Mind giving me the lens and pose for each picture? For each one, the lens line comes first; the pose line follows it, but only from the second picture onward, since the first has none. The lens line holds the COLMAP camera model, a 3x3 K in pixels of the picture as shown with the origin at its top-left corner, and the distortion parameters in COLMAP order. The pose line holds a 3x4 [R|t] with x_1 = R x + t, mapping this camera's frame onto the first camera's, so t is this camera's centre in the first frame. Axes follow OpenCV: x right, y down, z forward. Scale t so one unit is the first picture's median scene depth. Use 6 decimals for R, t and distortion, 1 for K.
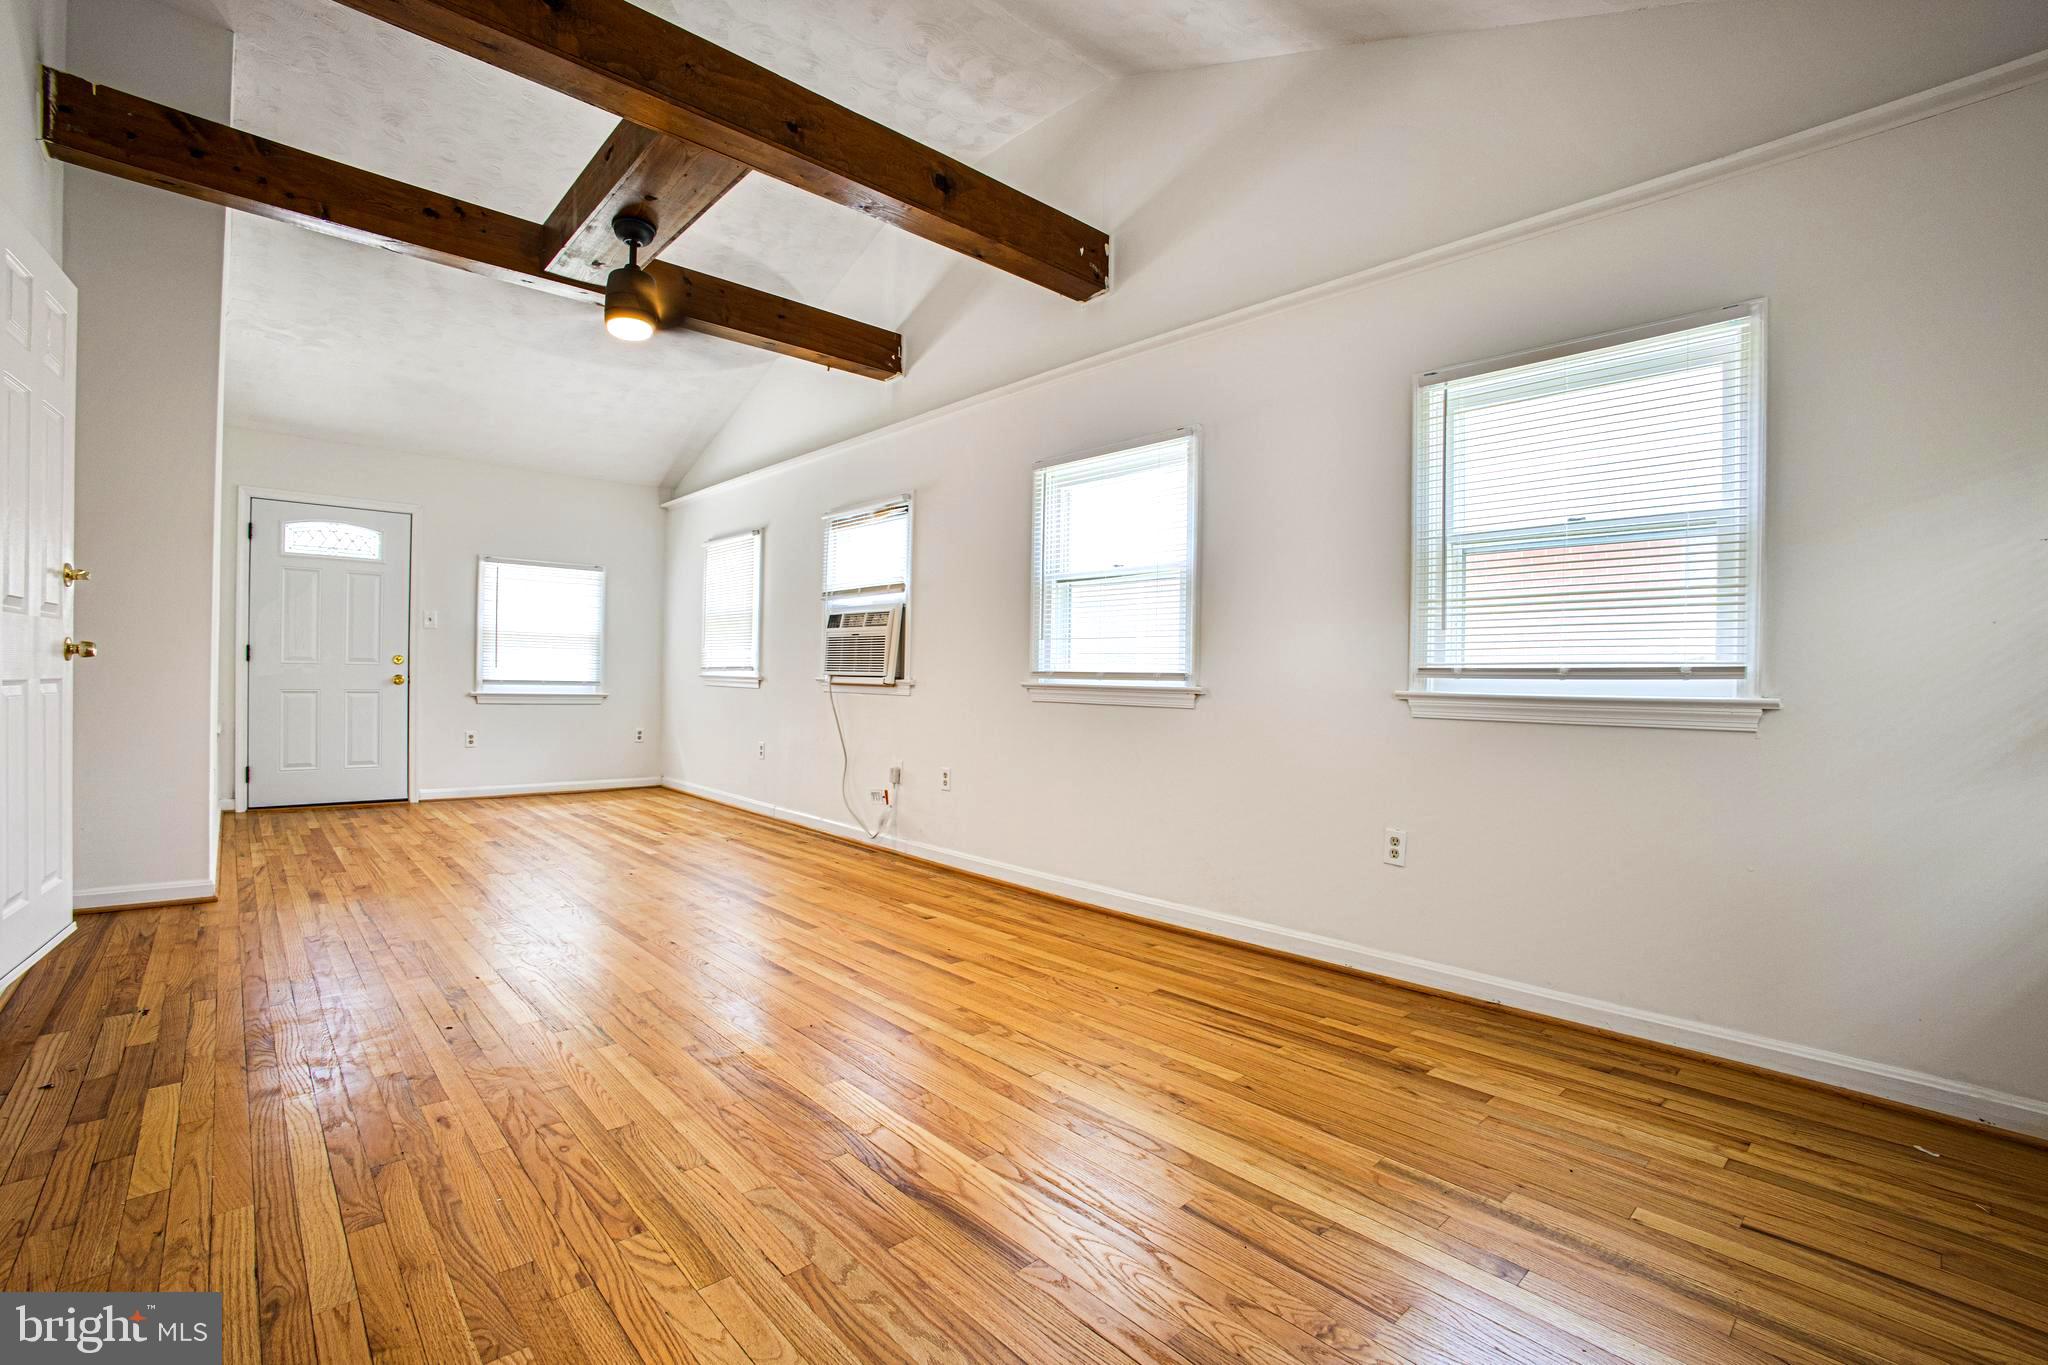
lens RADIAL K [[901.4, 0, 1011.3], [0, 901.4, 688.7], [0, 0, 1]] dist [-0.088094, 0.027422]
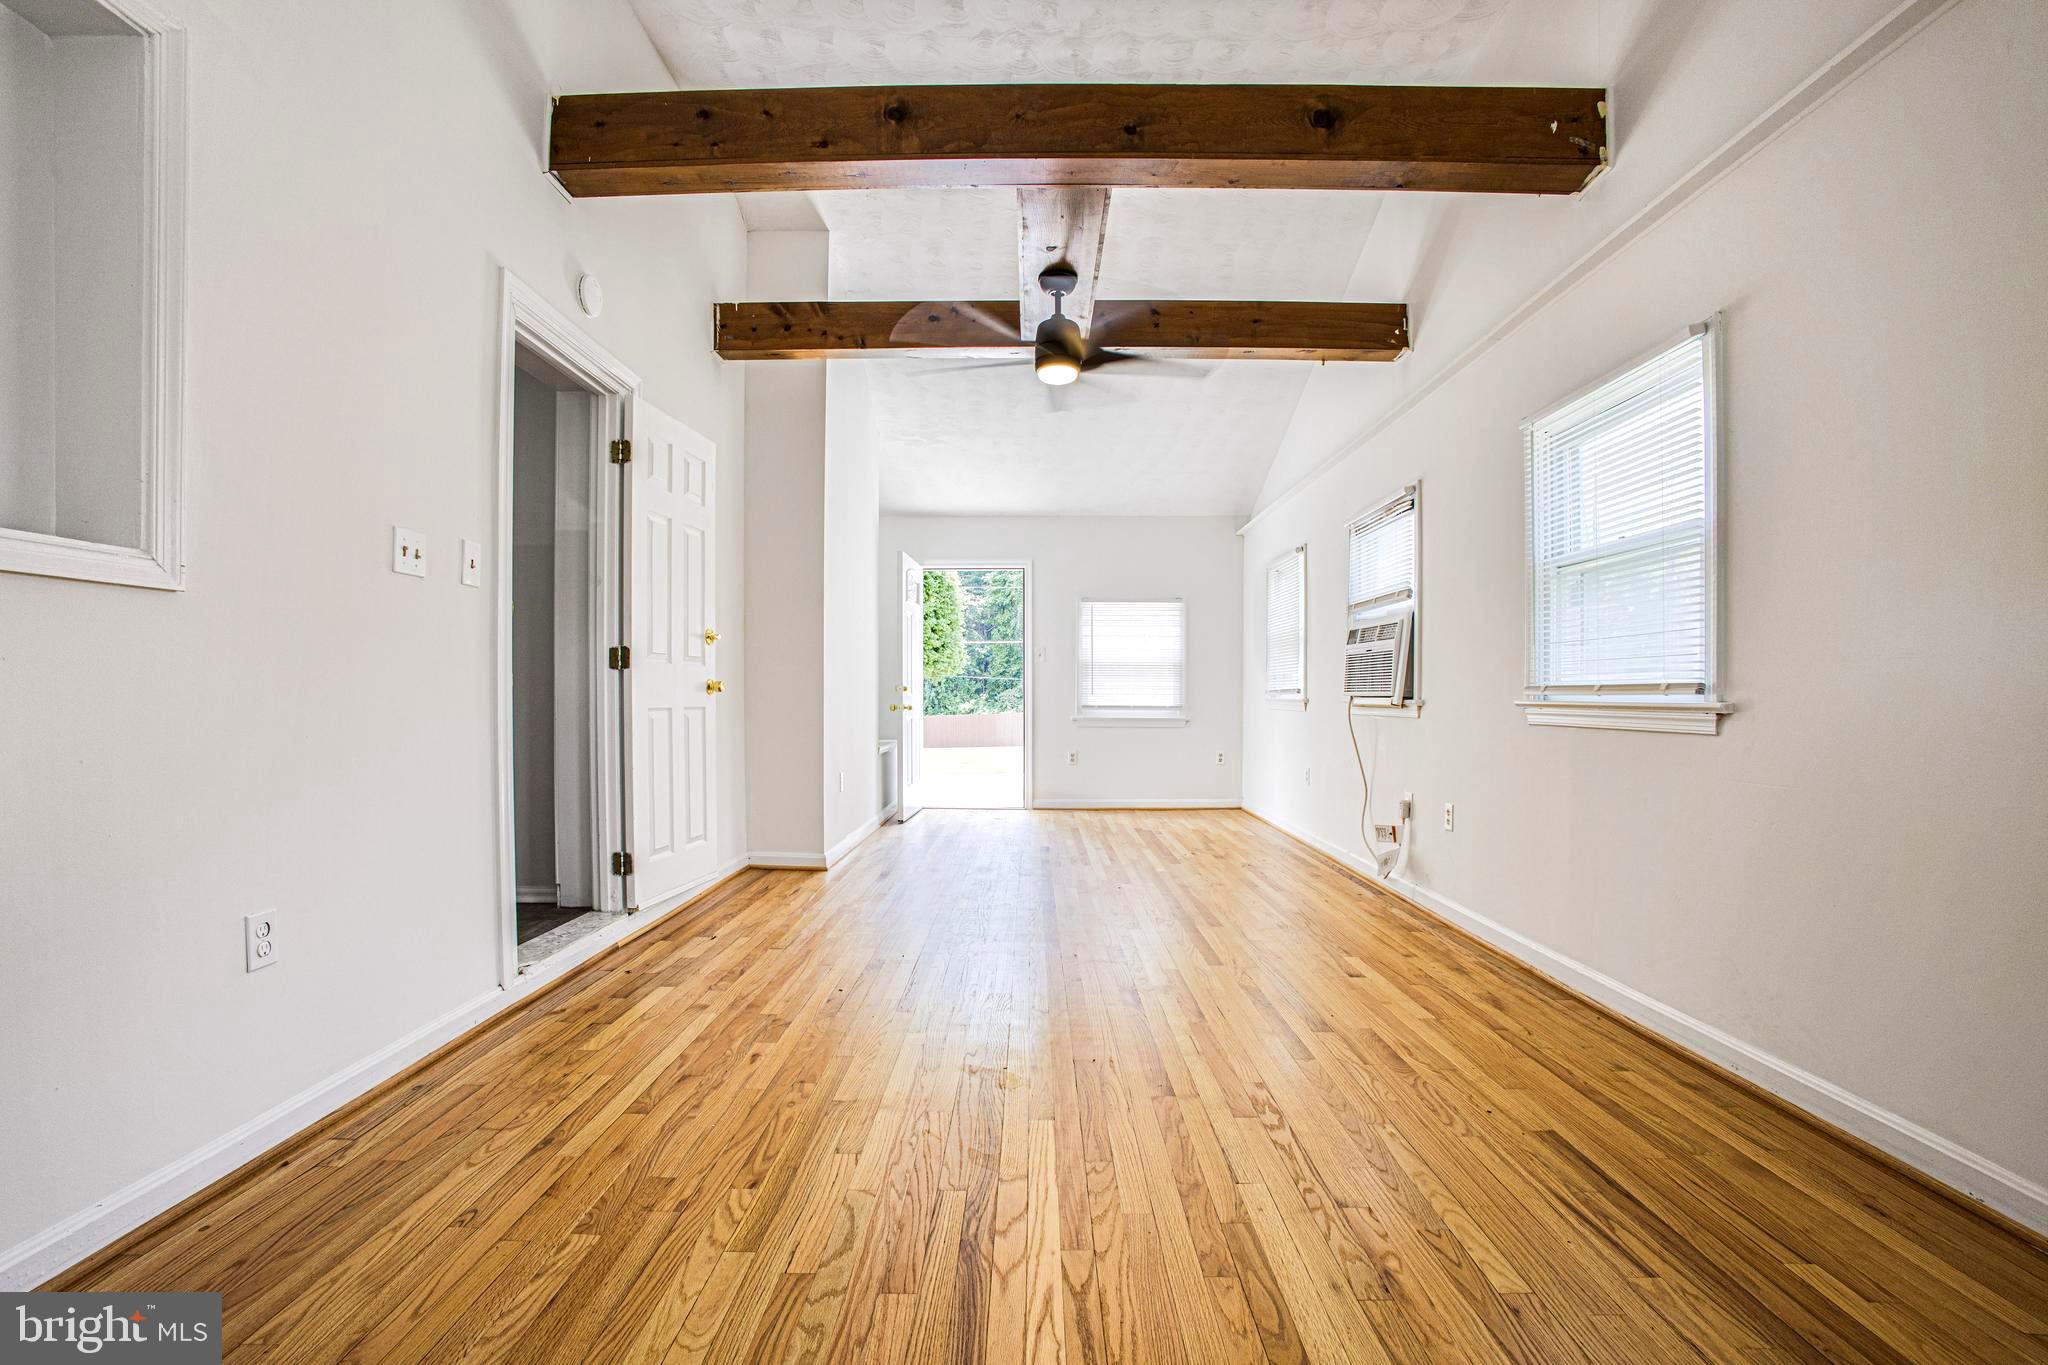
lens RADIAL K [[894.0, 0, 1016.7], [0, 894.0, 715.0], [0, 0, 1]] dist [-0.085460, 0.028539]
pose [[0.732172, -0.004304, -0.681107, 0.266361], [0.005088, 0.999987, -0.000849, 0.005293], [0.681101, -0.002844, 0.732184, 0.179252]]
